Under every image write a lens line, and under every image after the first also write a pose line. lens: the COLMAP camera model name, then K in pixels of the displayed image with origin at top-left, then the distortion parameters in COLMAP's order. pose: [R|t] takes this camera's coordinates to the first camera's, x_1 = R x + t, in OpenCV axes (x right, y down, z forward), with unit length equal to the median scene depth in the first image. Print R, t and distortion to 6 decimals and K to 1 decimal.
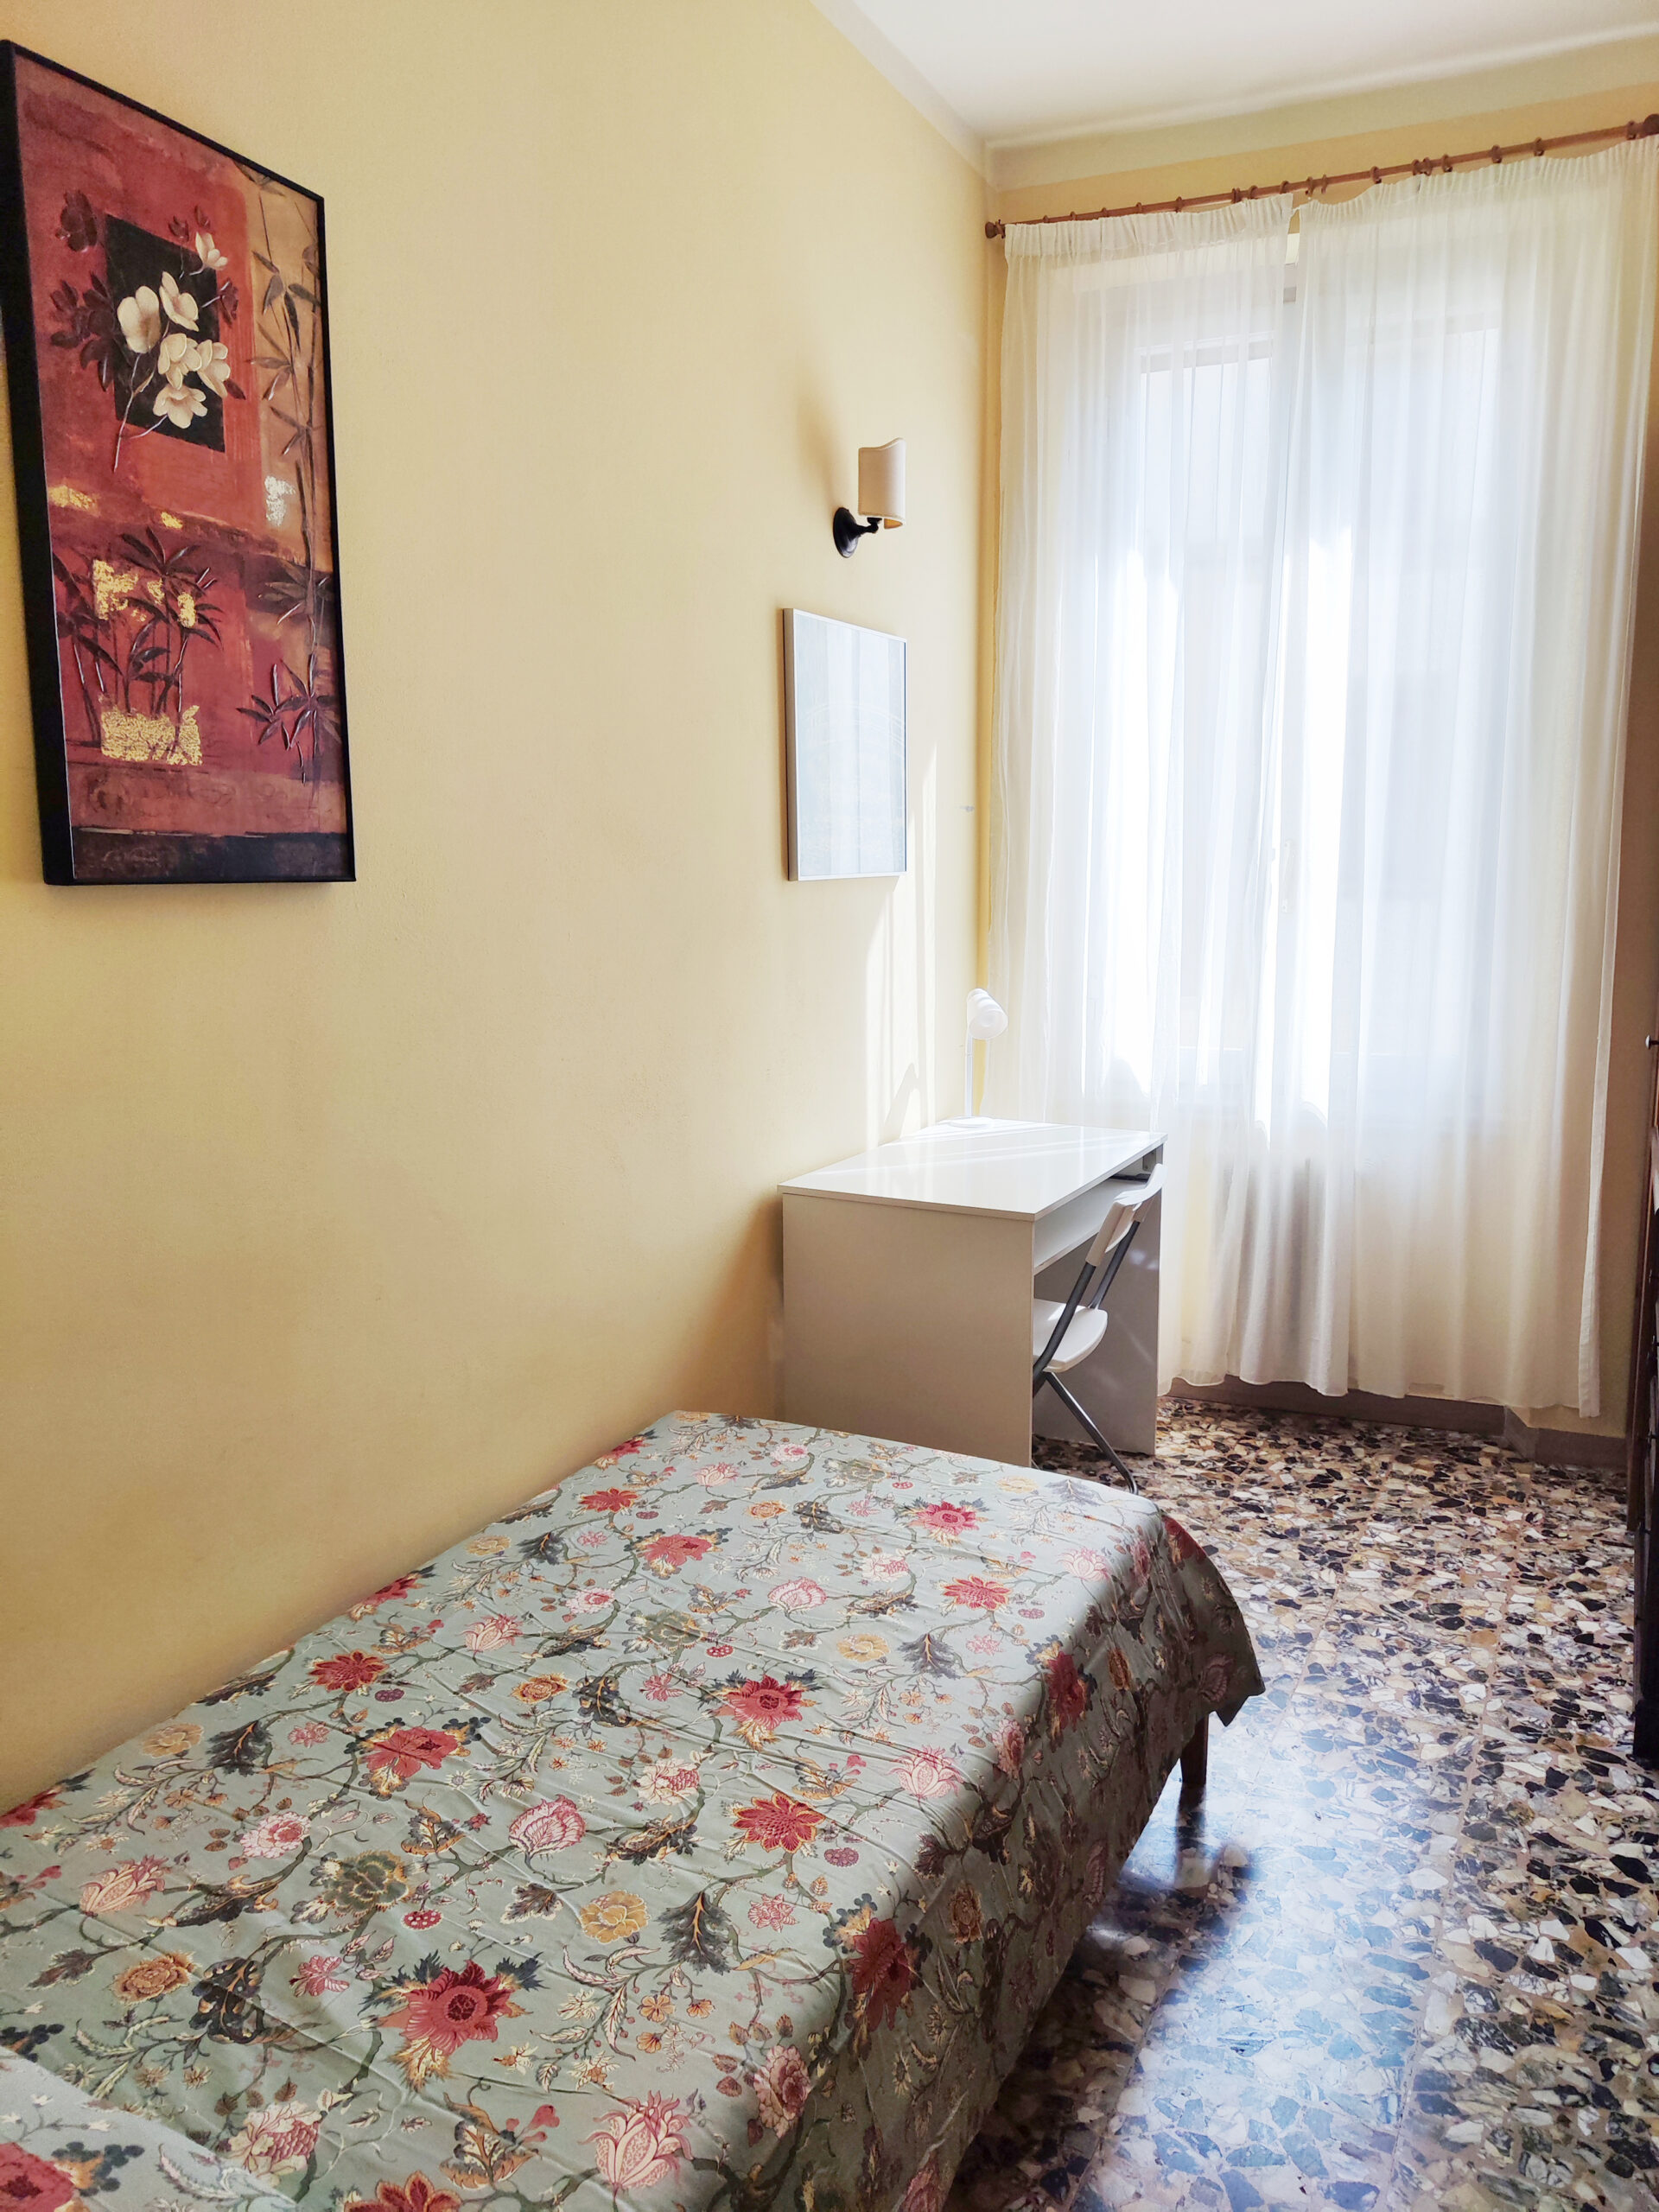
lens RADIAL K [[1571.5, 0, 841.0], [0, 1571.5, 1125.6], [0, 0, 1]] dist [0.010280, -0.014345]
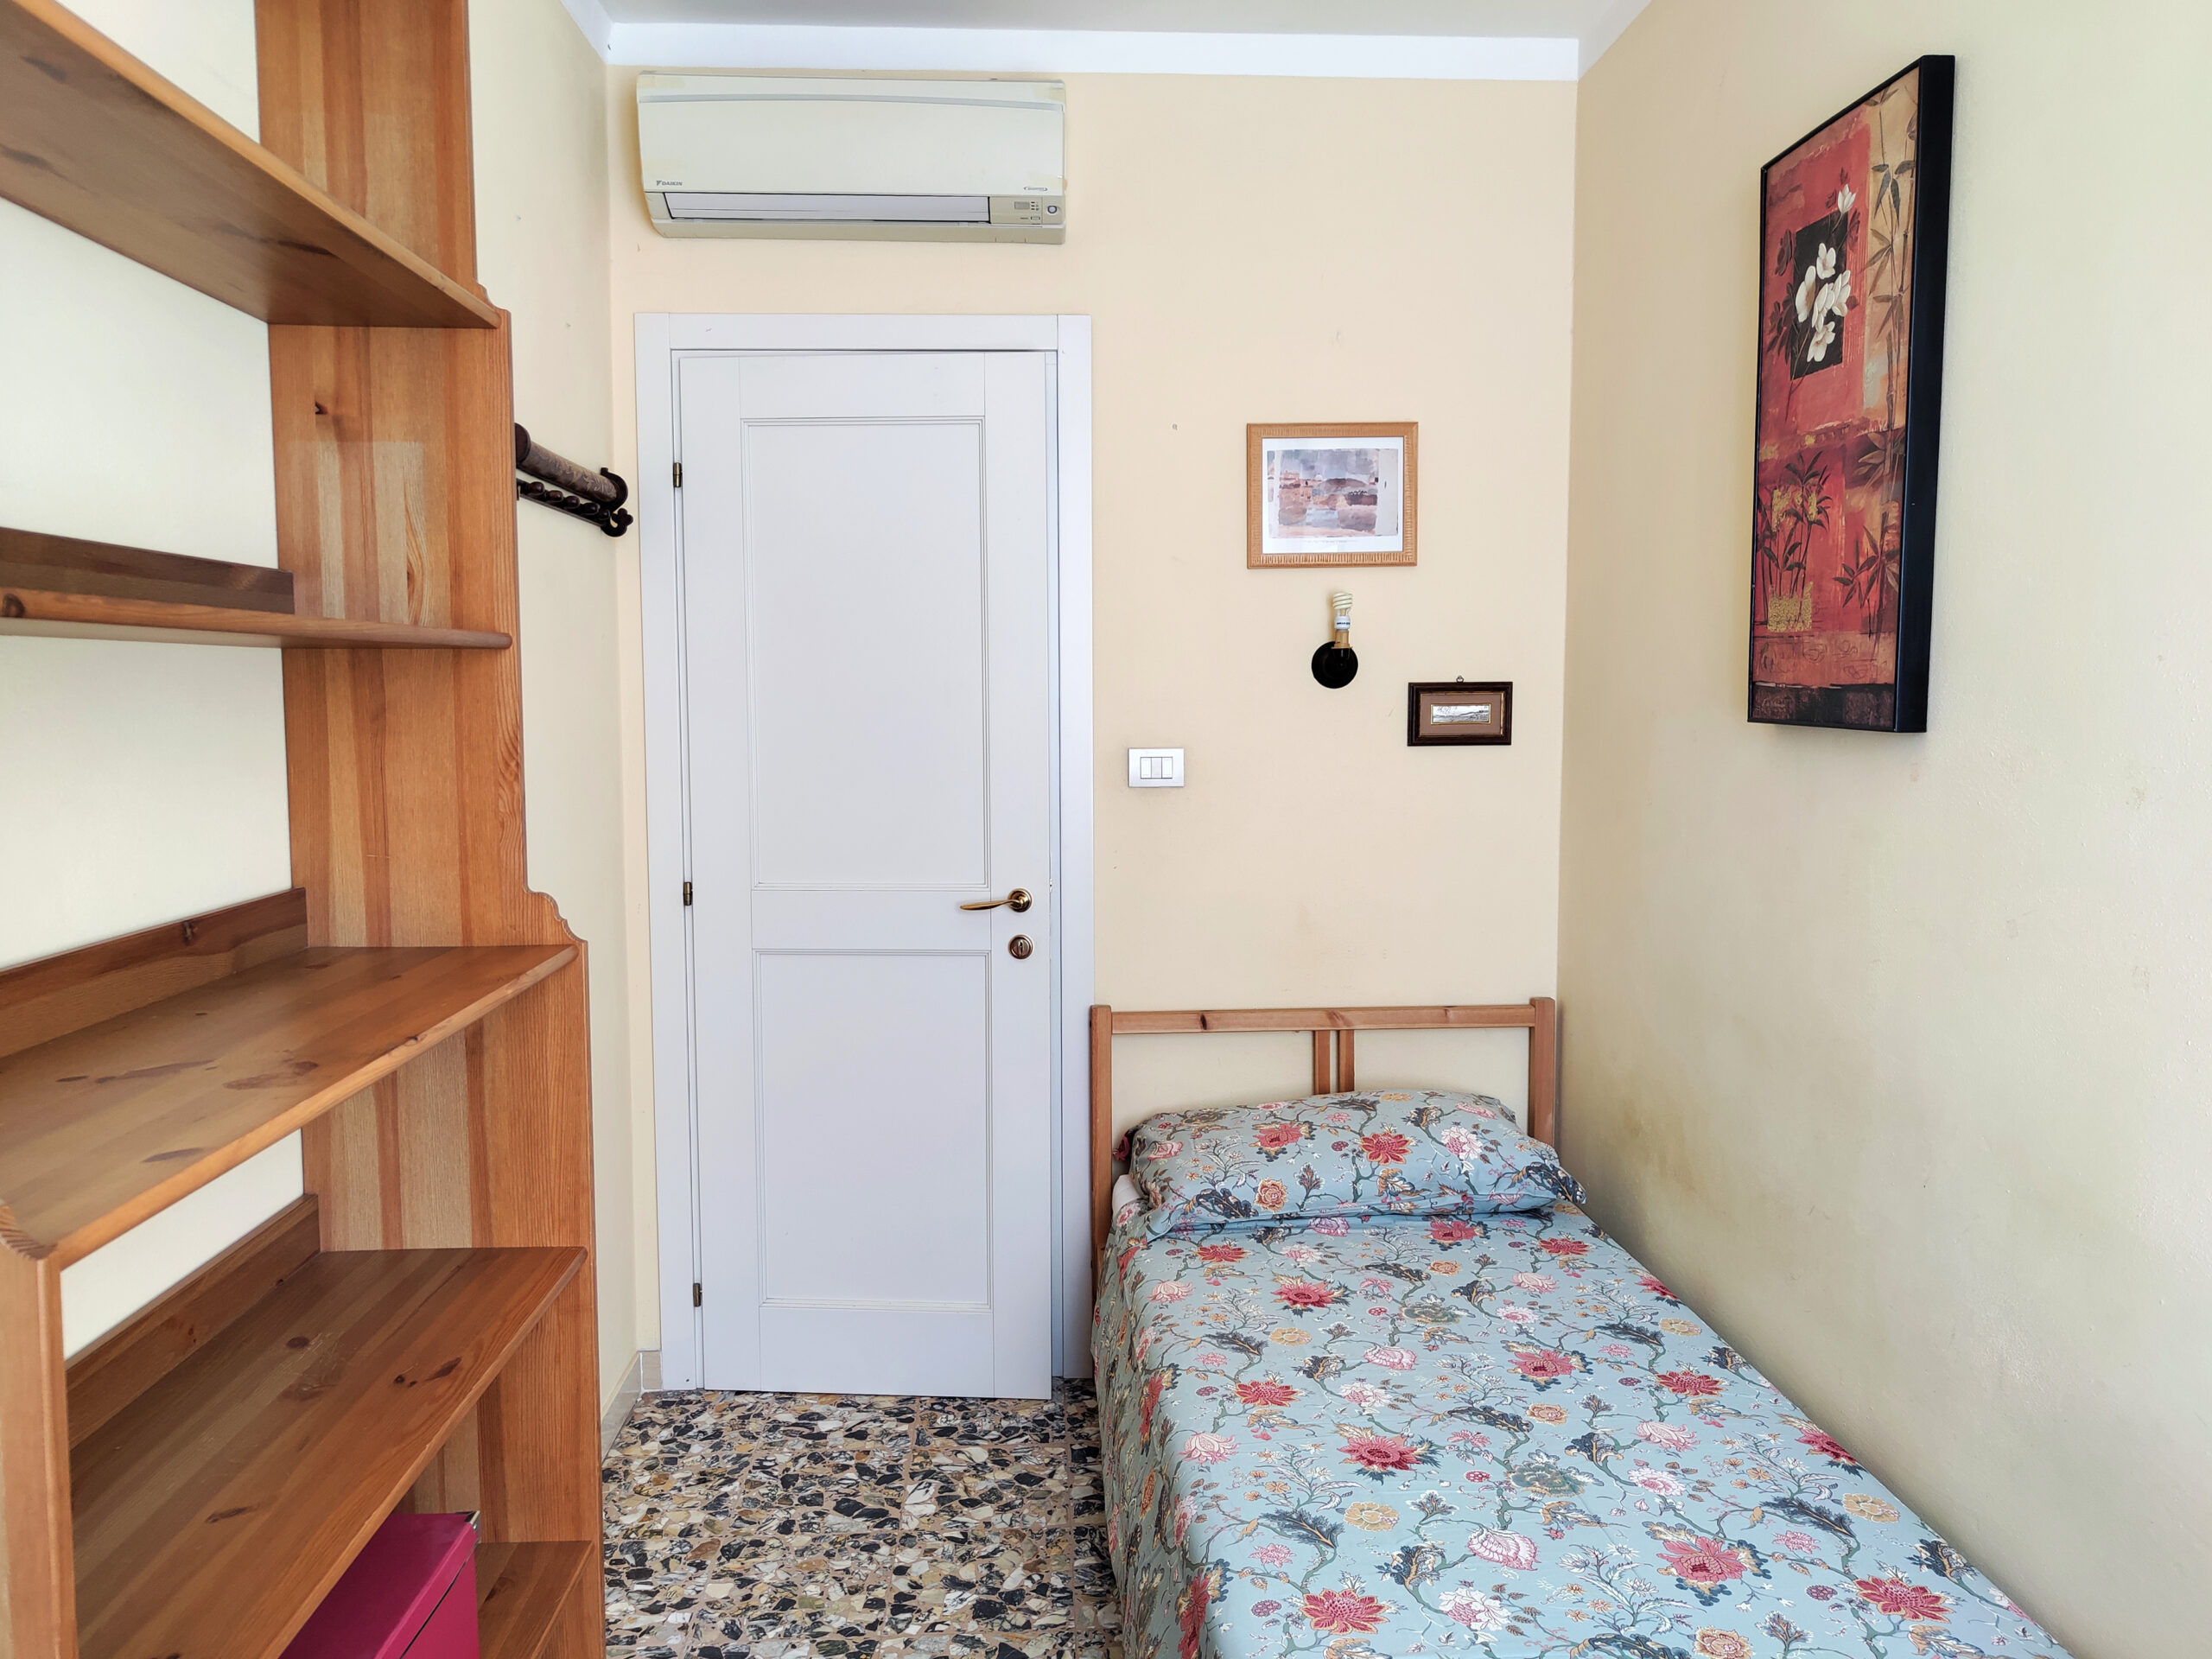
lens RADIAL K [[1571.5, 0, 1110.0], [0, 1571.5, 813.6], [0, 0, 1]] dist [0.010280, -0.014345]
pose [[-0.865493, 0.053601, -0.498045, 0.653925], [-0.072883, 0.970203, 0.231071, -0.323048], [0.495590, 0.236289, -0.835798, 1.728884]]
